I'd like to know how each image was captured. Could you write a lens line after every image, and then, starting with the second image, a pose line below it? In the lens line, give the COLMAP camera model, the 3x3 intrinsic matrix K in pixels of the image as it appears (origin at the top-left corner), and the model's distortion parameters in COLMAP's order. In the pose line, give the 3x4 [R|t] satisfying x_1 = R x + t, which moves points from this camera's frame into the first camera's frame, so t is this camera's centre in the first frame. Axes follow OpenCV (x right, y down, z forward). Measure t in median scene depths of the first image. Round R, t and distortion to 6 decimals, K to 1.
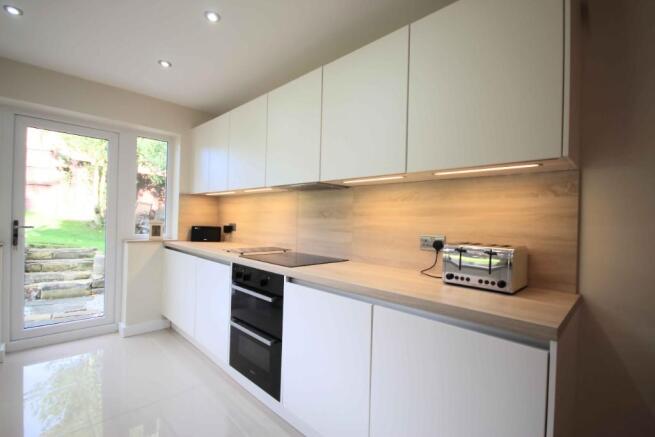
lens RADIAL K [[303.2, 0, 327.5], [0, 303.2, 218.5], [0, 0, 1]] dist [-0.010158, -0.000317]
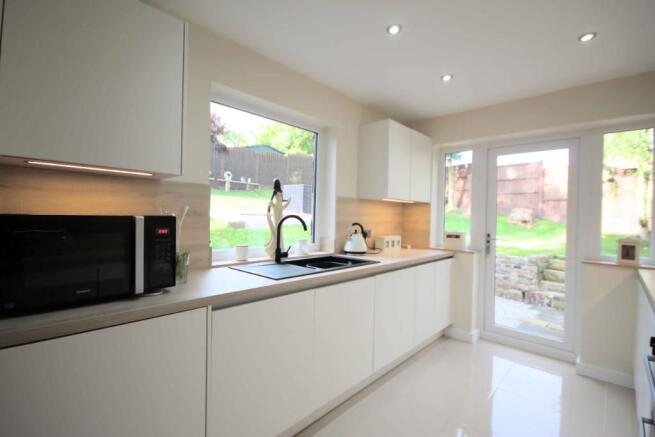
lens RADIAL K [[297.5, 0, 327.5], [0, 297.5, 218.5], [0, 0, 1]] dist [0.000765, -0.000131]
pose [[0.017867, -0.027065, -0.999474, 0.101890], [-0.016073, 0.999497, -0.027352, -0.006549], [0.999711, 0.016554, 0.017423, 0.172663]]
